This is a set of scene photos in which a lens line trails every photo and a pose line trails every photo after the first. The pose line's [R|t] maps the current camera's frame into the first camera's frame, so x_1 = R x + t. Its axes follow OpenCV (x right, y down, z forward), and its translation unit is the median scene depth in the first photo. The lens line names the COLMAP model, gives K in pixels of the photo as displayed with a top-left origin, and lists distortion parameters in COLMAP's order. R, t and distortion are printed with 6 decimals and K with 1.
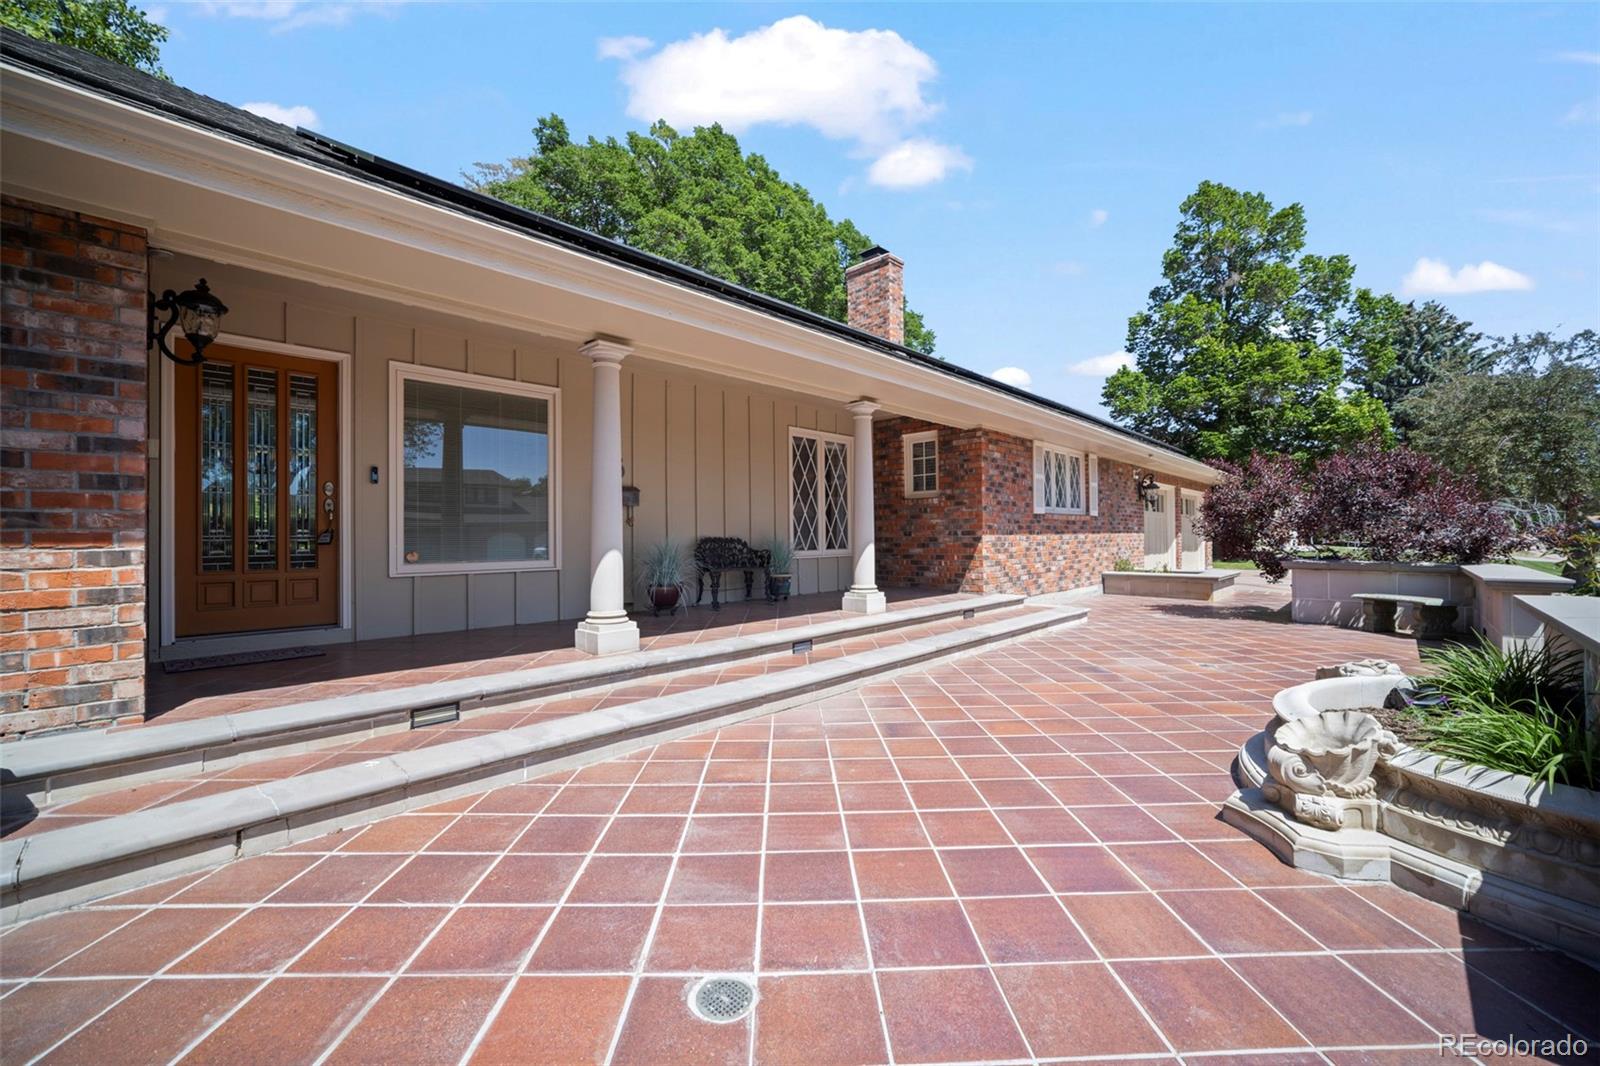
lens RADIAL K [[628.1, 0, 800.0], [0, 628.1, 533.0], [0, 0, 1]] dist [-0.001583, -0.000096]
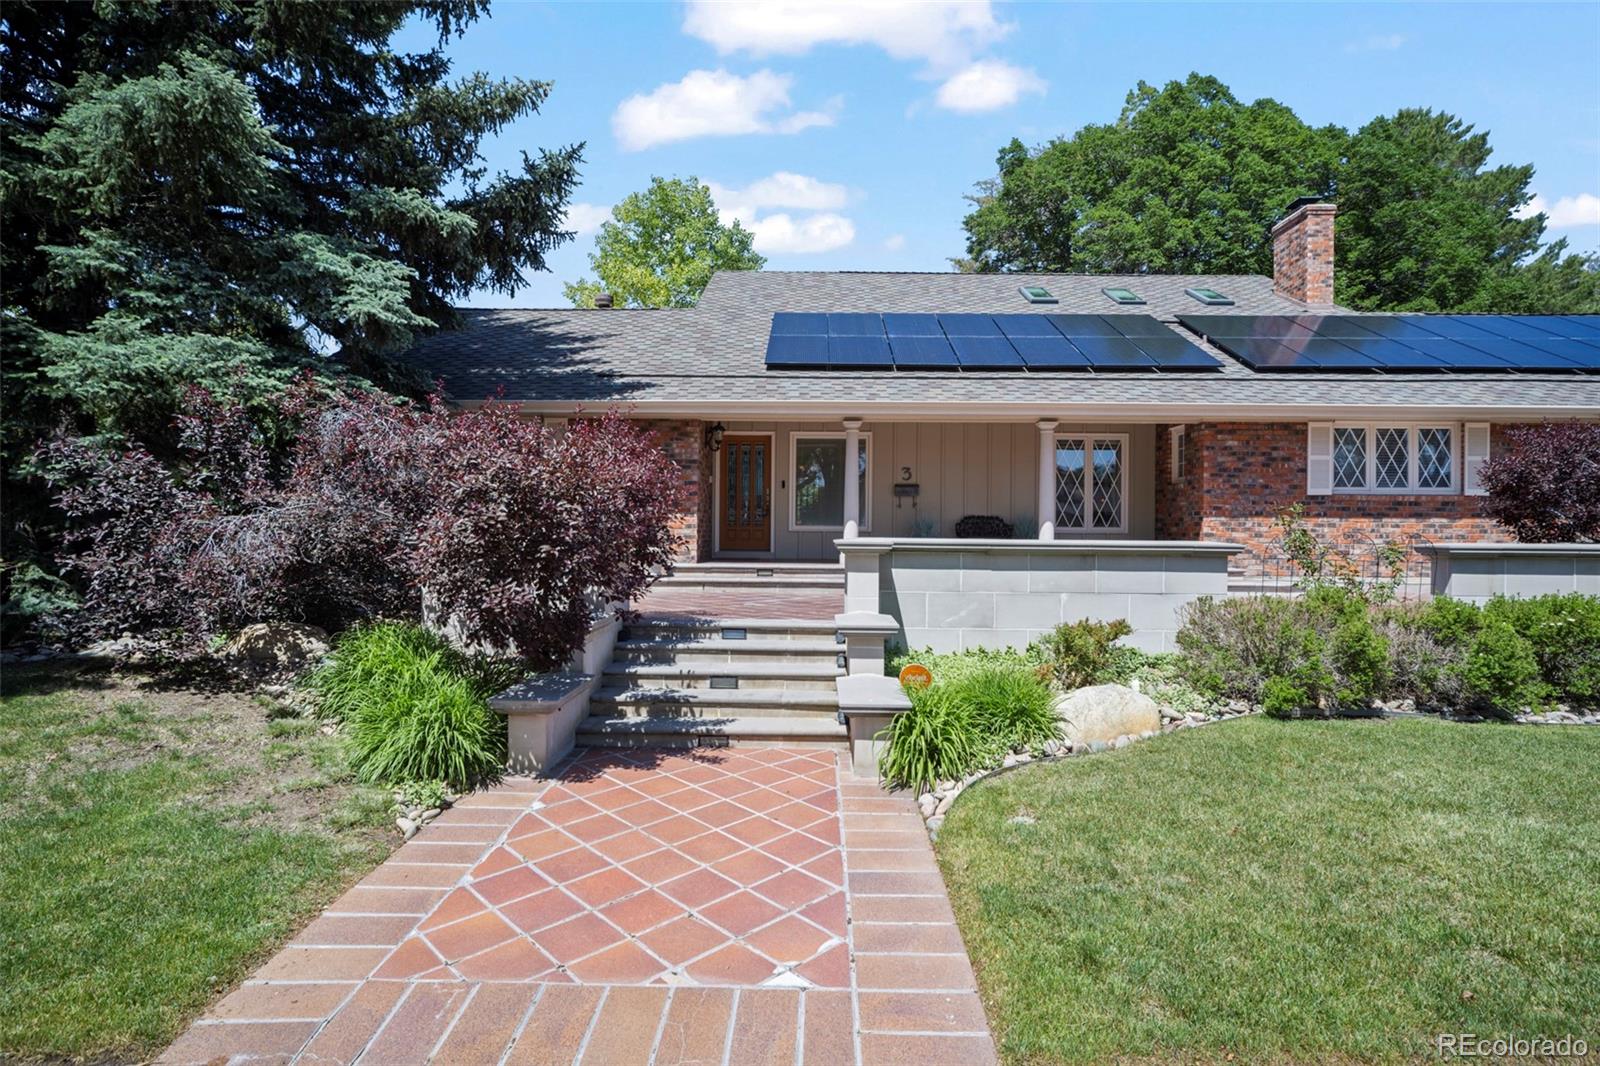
lens RADIAL K [[675.1, 0, 800.0], [0, 675.1, 533.0], [0, 0, 1]] dist [0.000298, 0.000032]
pose [[0.717591, 0.019308, -0.696197, 0.610042], [-0.009068, 0.999790, 0.018381, 0.019909], [0.696405, -0.006877, 0.717616, -0.398129]]
